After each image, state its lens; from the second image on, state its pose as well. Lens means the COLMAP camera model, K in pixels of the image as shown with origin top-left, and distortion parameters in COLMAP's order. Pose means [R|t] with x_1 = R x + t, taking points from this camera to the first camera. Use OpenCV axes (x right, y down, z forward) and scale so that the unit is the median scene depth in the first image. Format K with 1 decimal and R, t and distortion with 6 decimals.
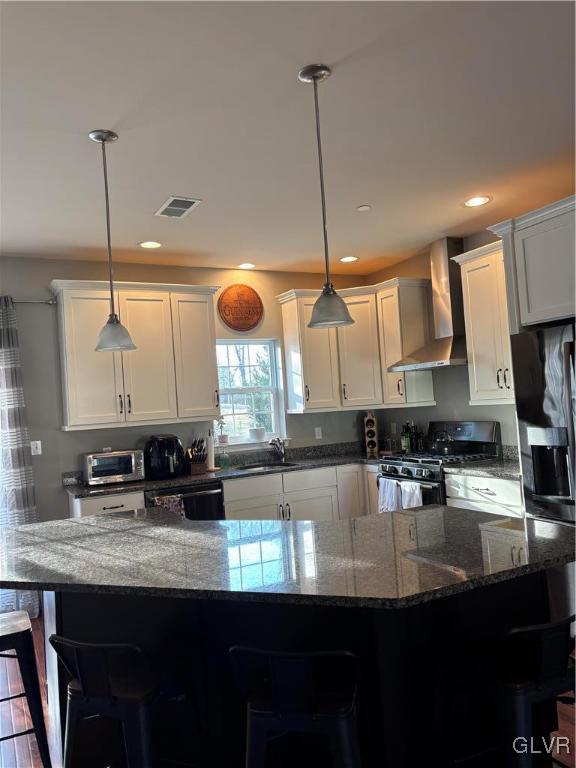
lens RADIAL K [[584.5, 0, 289.1], [0, 584.5, 383.5], [0, 0, 1]] dist [0.031292, -0.032743]
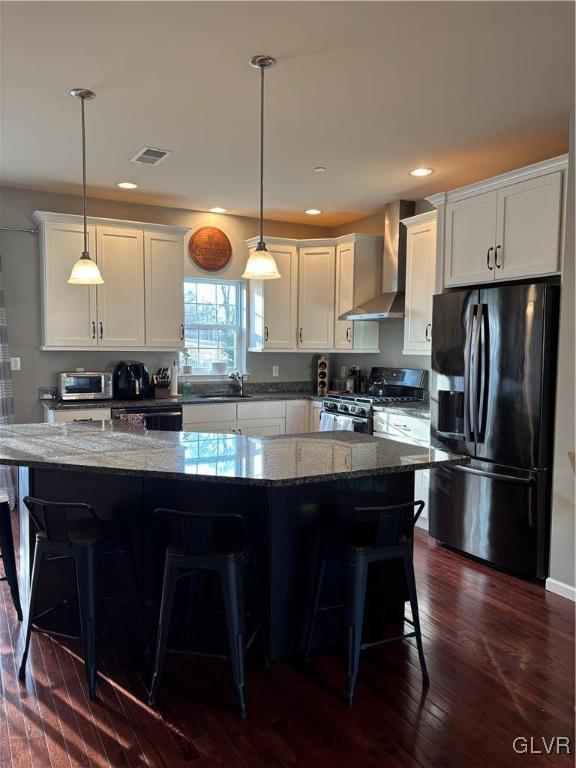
lens RADIAL K [[584.5, 0, 286.9], [0, 584.5, 385.1], [0, 0, 1]] dist [0.031292, -0.032743]
pose [[0.996901, 0.072499, 0.030523, 0.052077], [-0.075226, 0.992088, 0.100509, -0.000686], [-0.022995, -0.102493, 0.994468, -0.126259]]
